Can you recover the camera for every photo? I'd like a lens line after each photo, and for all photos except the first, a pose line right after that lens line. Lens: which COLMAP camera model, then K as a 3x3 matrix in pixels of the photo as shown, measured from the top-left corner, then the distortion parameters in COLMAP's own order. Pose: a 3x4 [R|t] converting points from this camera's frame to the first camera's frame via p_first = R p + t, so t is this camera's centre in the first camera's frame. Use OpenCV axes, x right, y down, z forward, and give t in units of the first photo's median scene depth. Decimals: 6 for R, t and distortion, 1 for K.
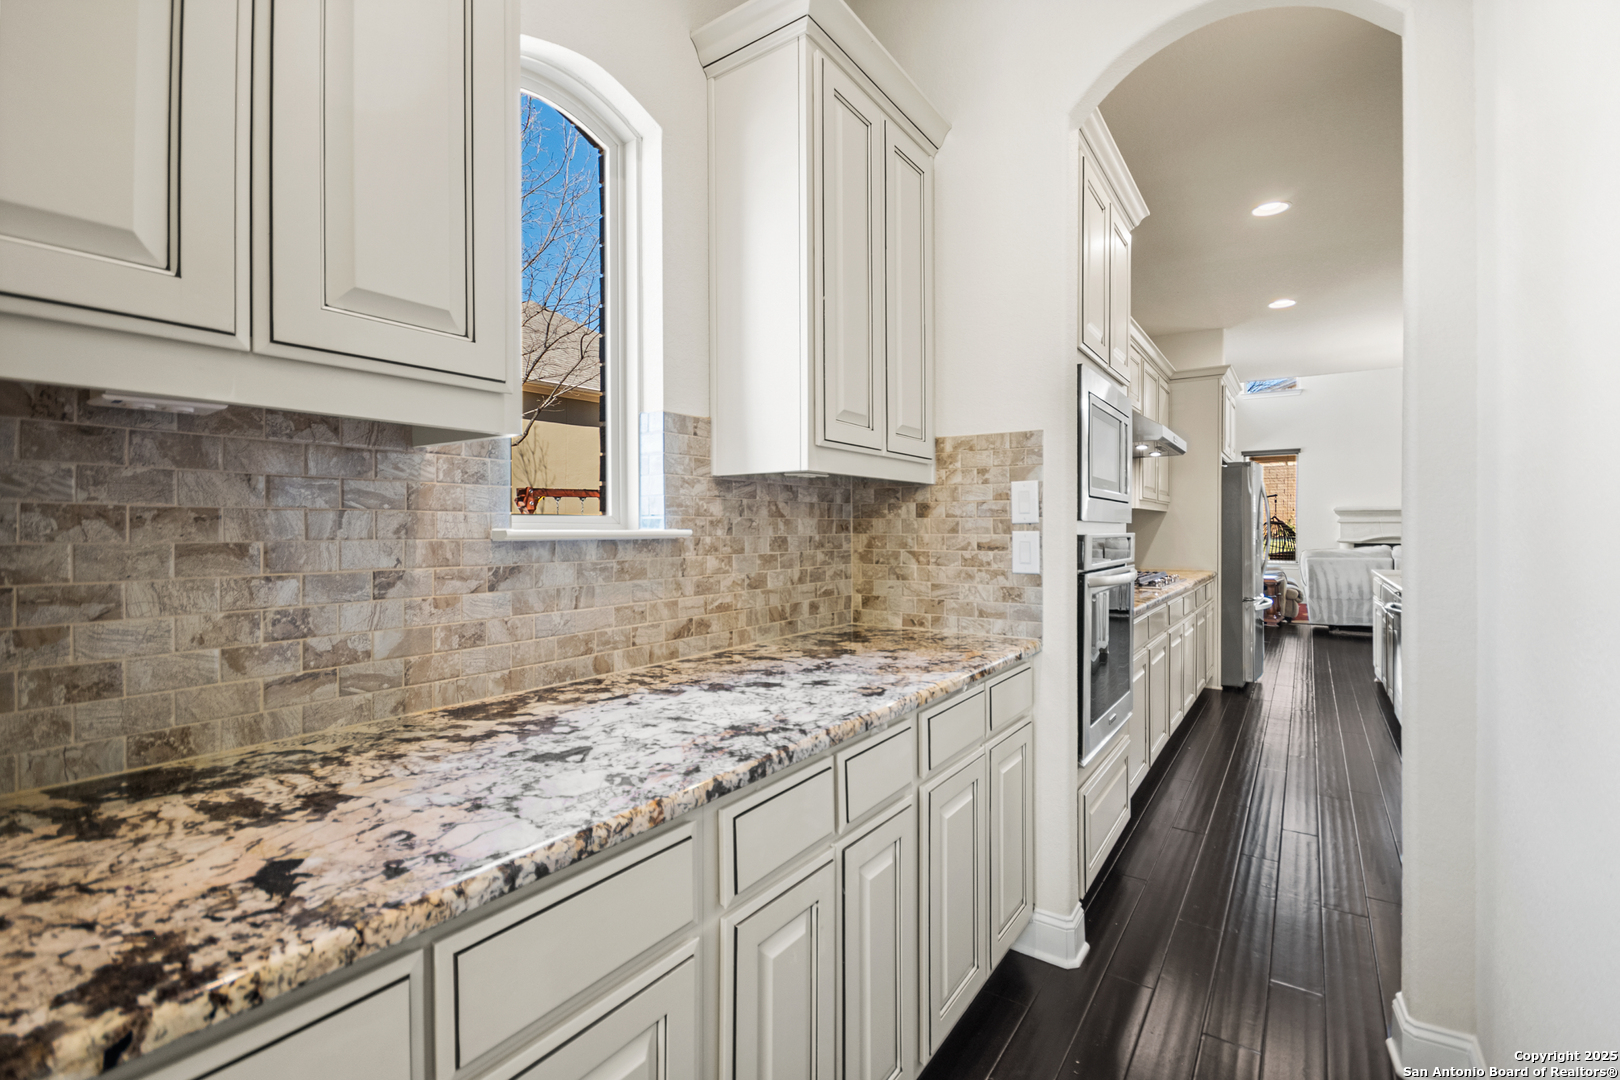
lens RADIAL K [[716.7, 0, 810.4], [0, 716.7, 525.1], [0, 0, 1]] dist [0.051972, -0.011047]
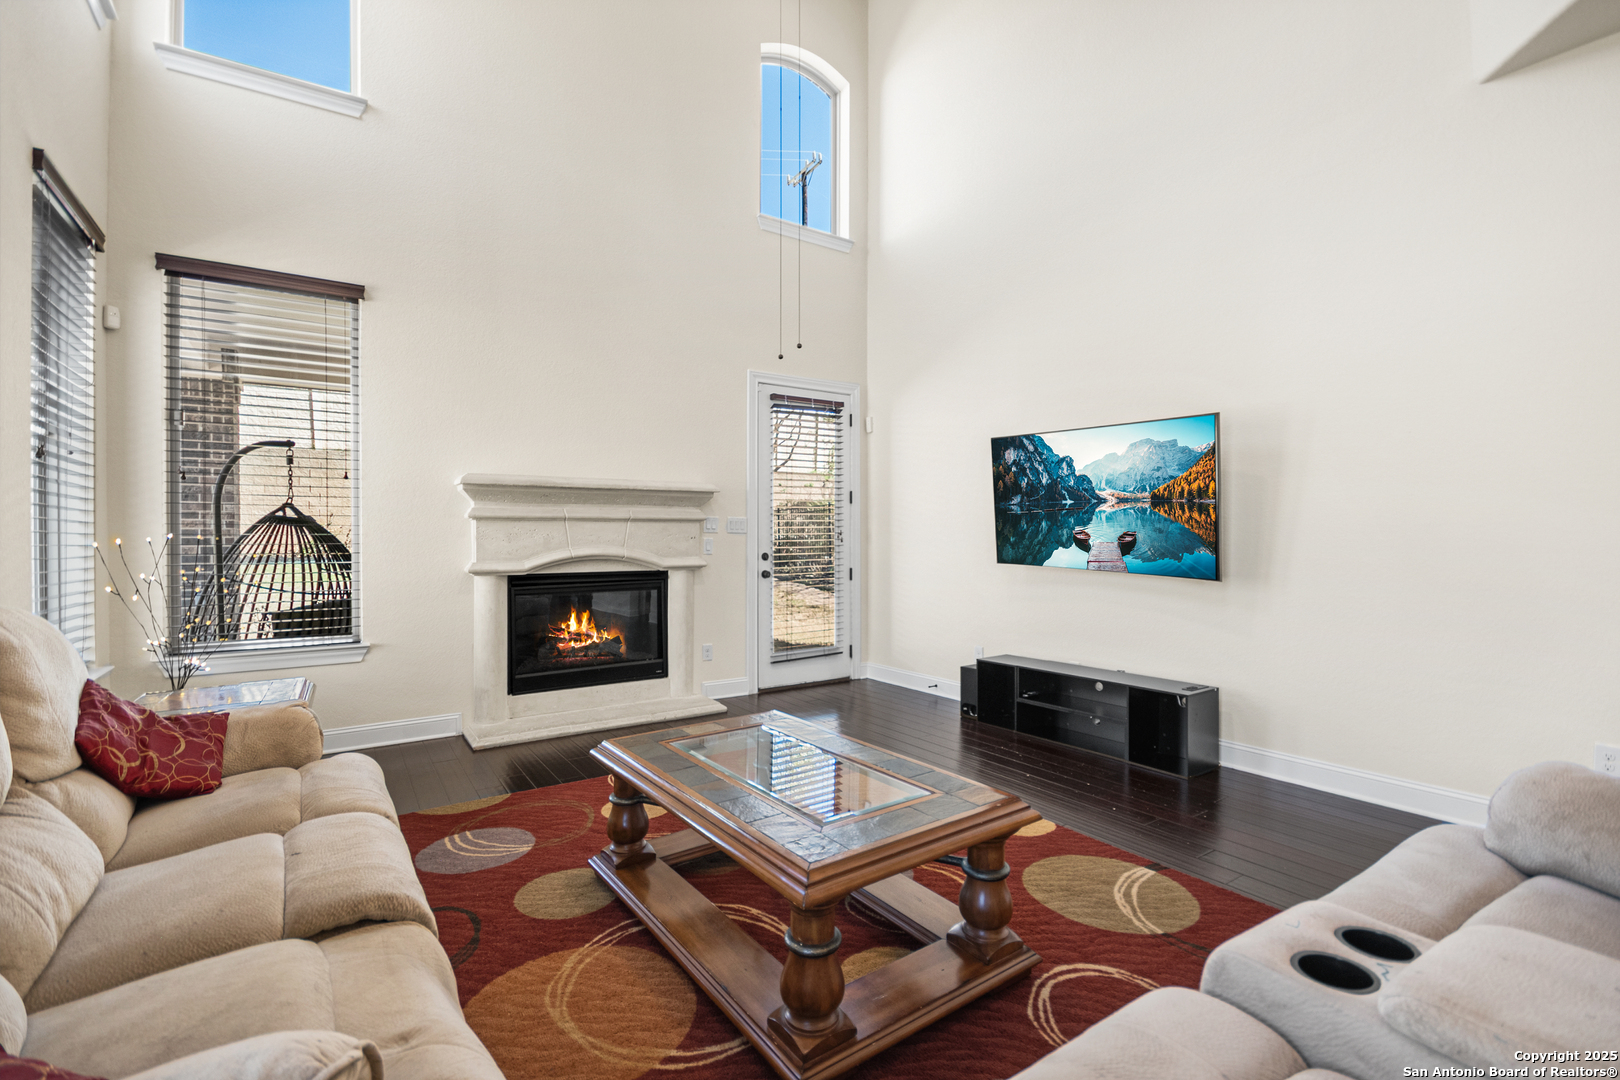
lens RADIAL K [[716.2, 0, 809.7], [0, 716.2, 545.7], [0, 0, 1]] dist [0.000472, -0.000652]
pose [[0.371021, -0.005393, 0.928609, 0.666338], [-0.000789, 0.999981, 0.006123, 0.011336], [-0.928624, -0.003005, 0.371010, 1.042569]]
